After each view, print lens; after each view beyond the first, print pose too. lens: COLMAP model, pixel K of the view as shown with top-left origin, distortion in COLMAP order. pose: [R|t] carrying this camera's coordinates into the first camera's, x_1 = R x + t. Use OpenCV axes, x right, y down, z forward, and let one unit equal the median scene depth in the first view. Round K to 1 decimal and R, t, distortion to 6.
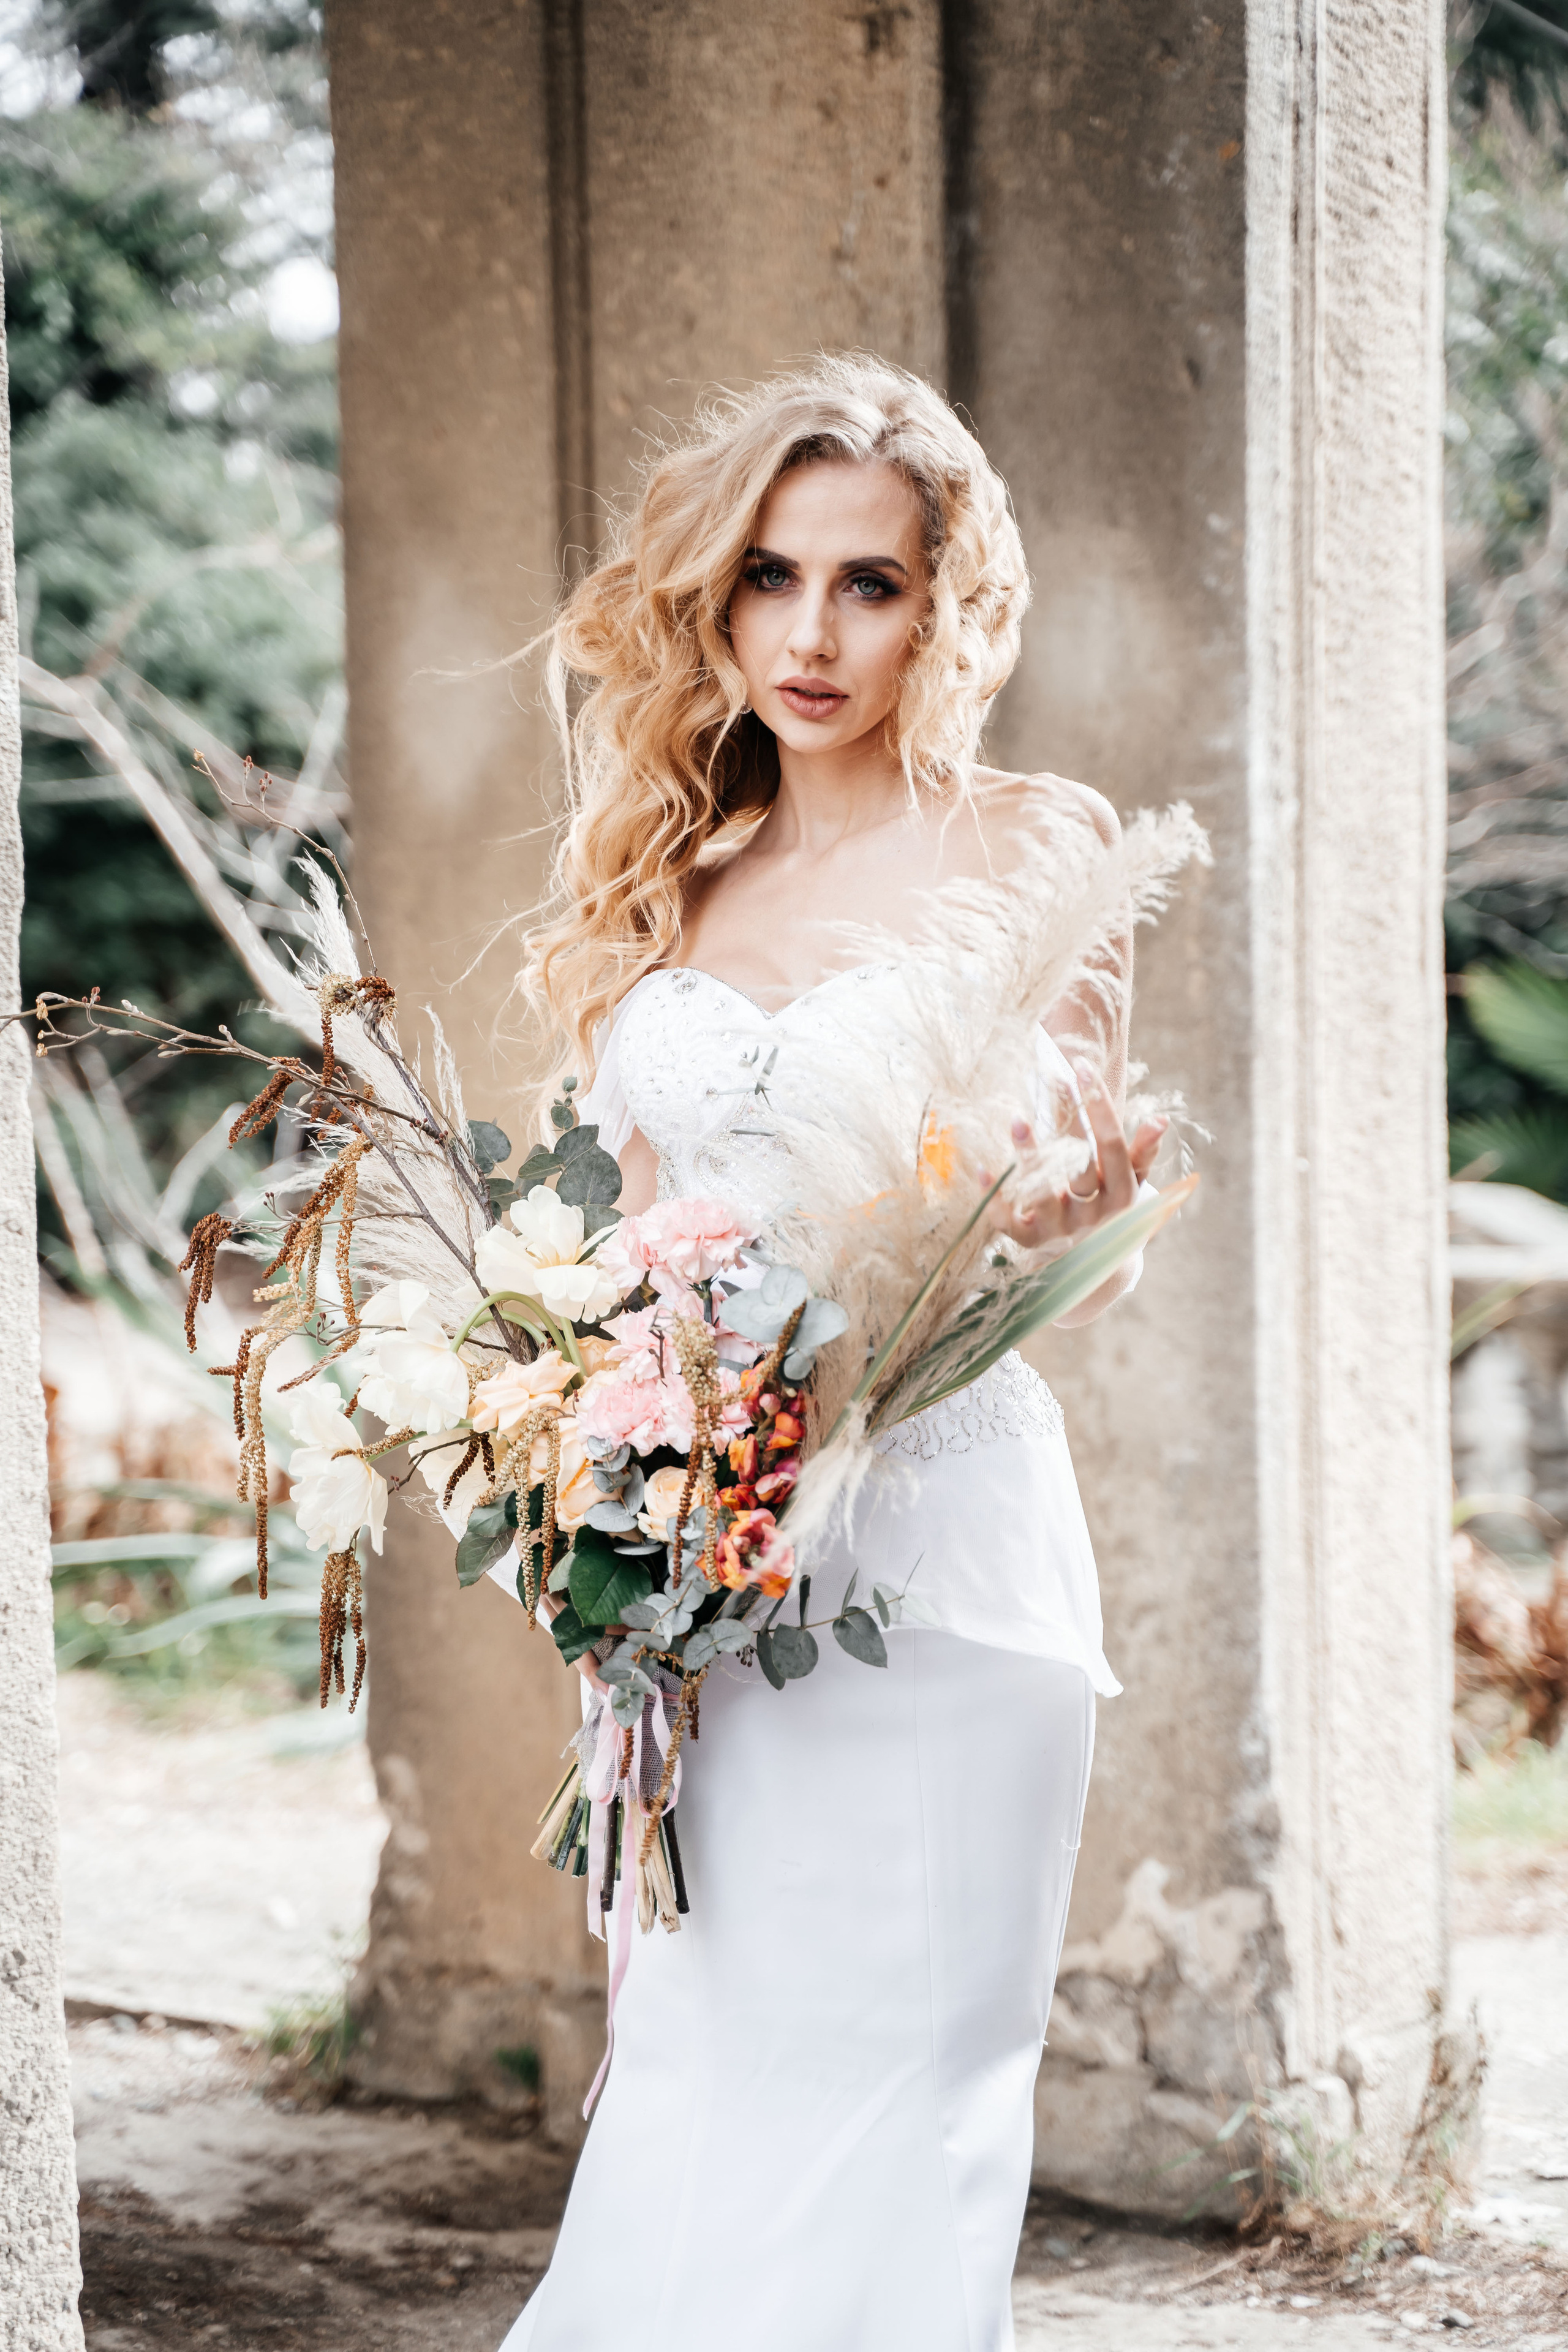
lens RADIAL K [[4880.9, 0, 753.4], [0, 4880.9, 1177.7], [0, 0, 1]] dist [0.293354, 0.000000]
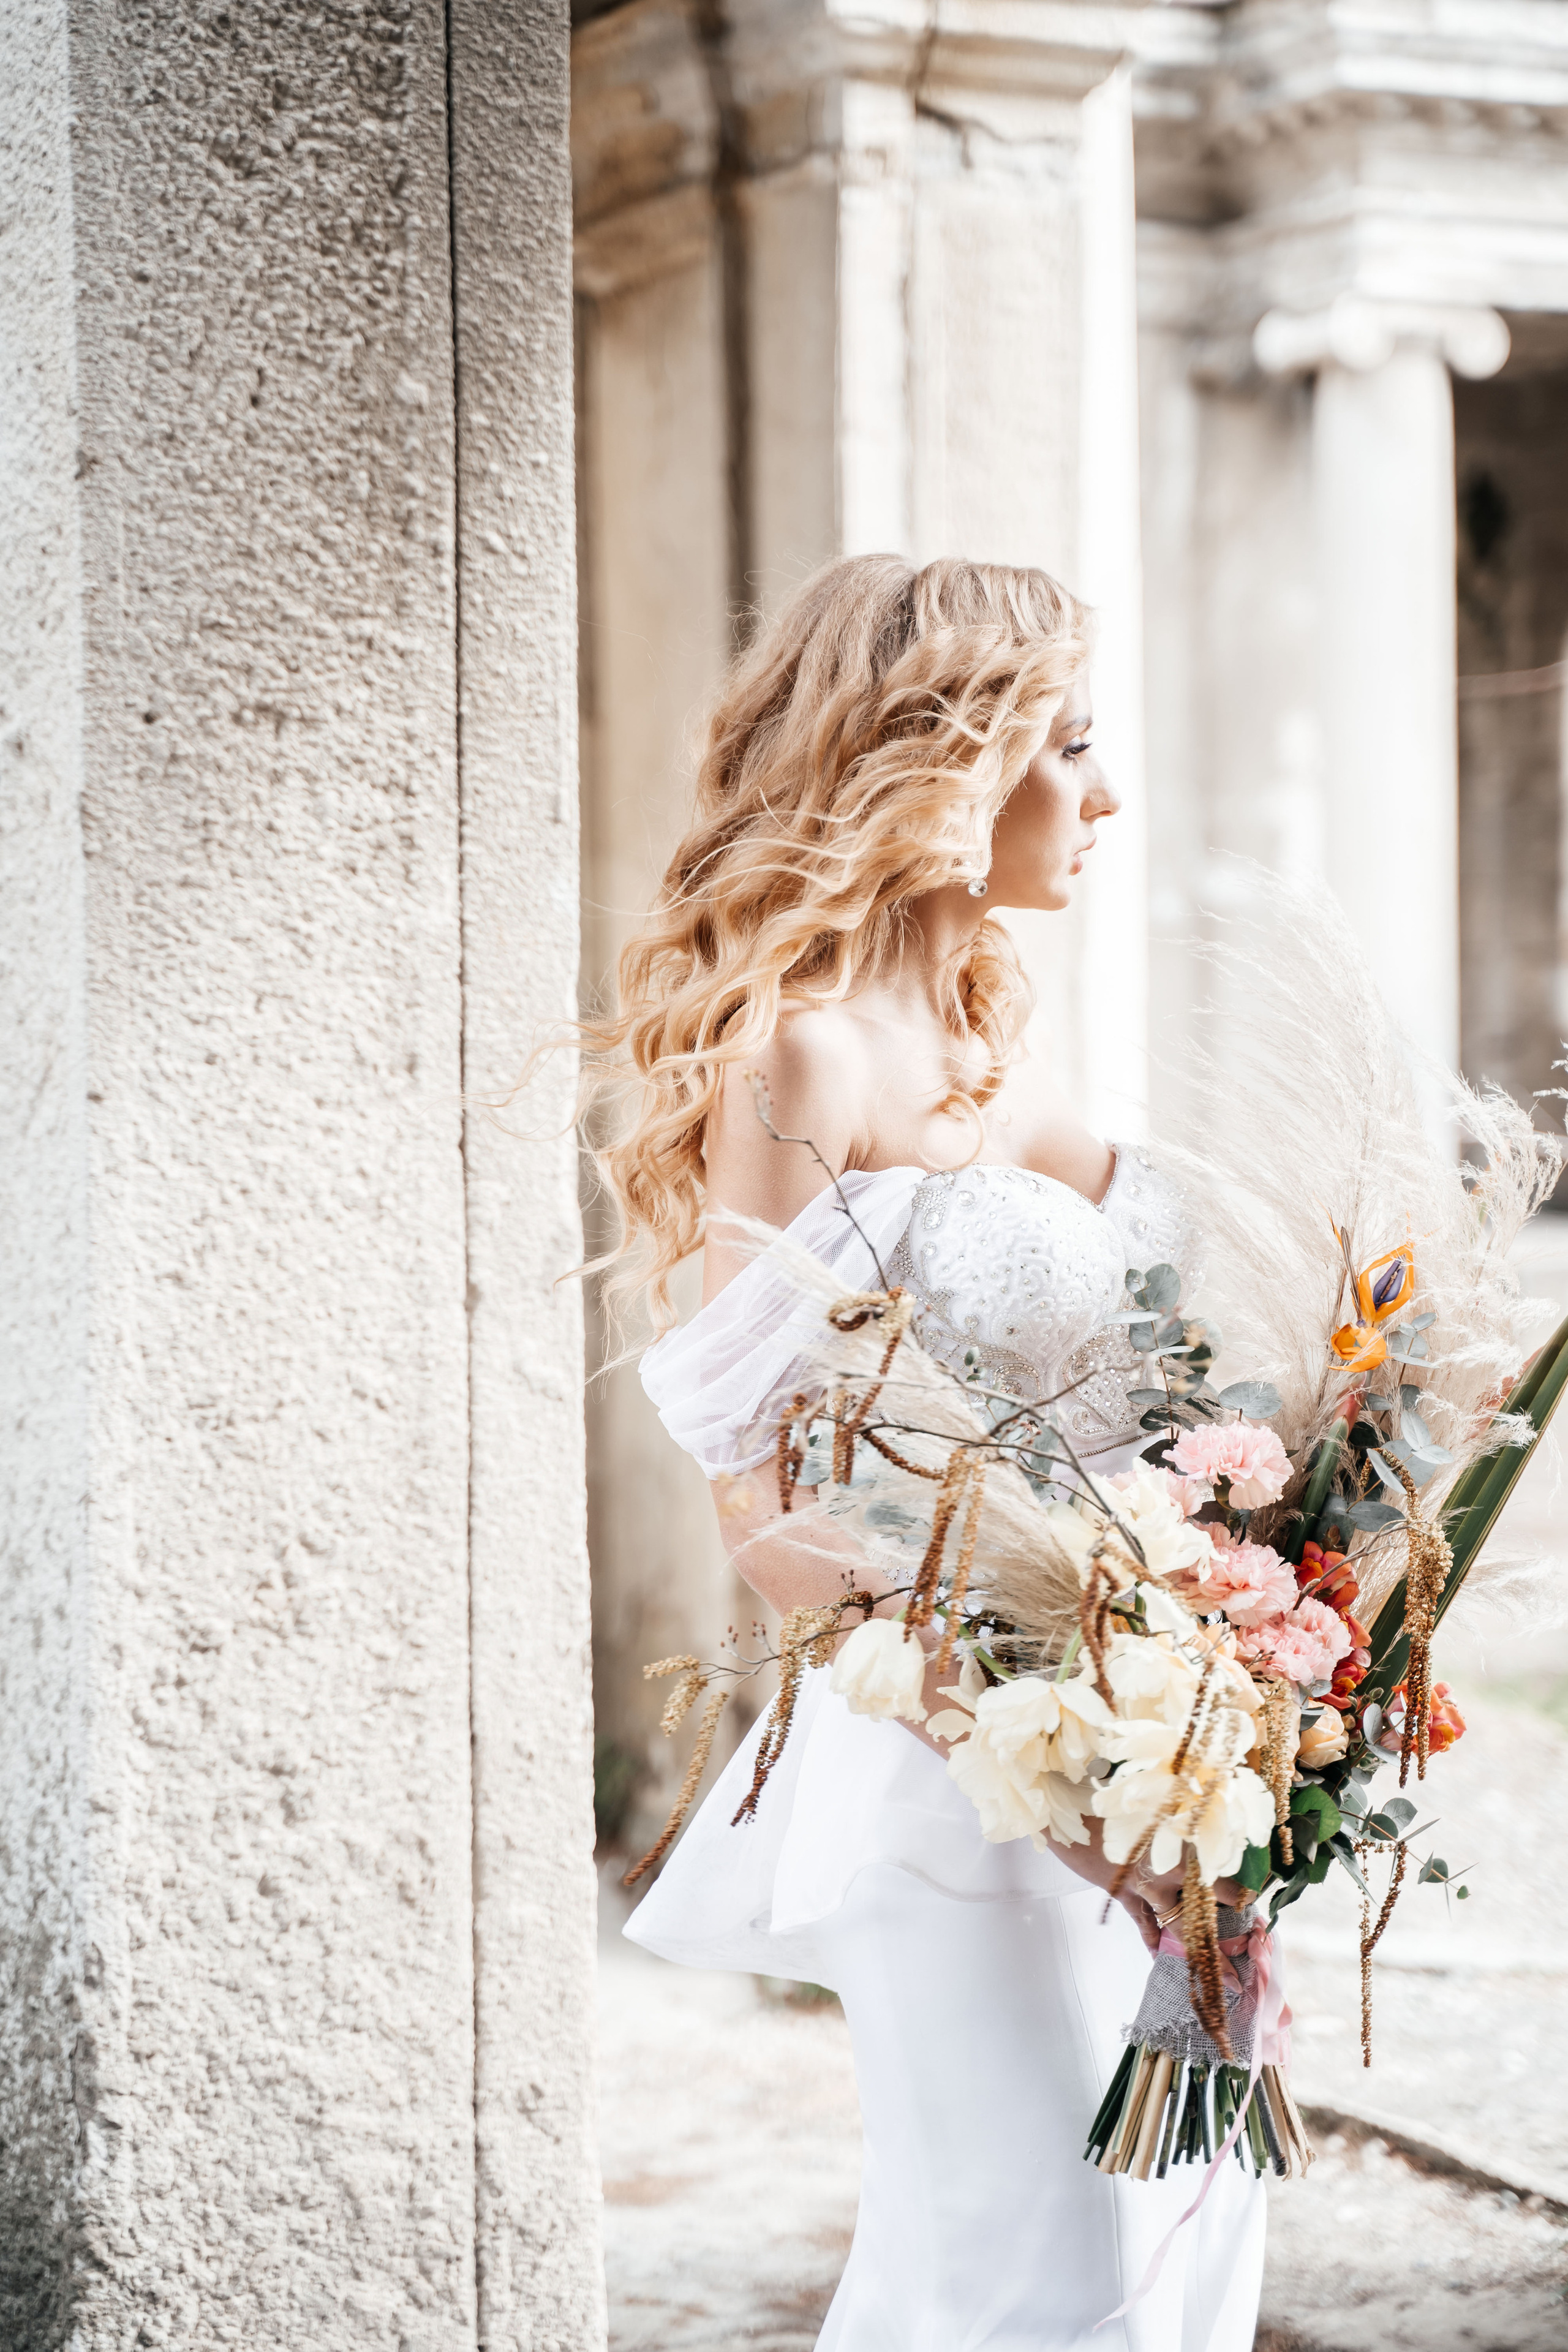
lens RADIAL K [[4880.9, 0, 788.2], [0, 4880.9, 1172.5], [0, 0, 1]] dist [0.293354, 0.000000]
pose [[0.872291, 0.014798, -0.488764, 0.272601], [-0.027650, 0.999435, -0.019088, -0.012750], [0.488205, 0.030165, 0.872207, 0.069683]]
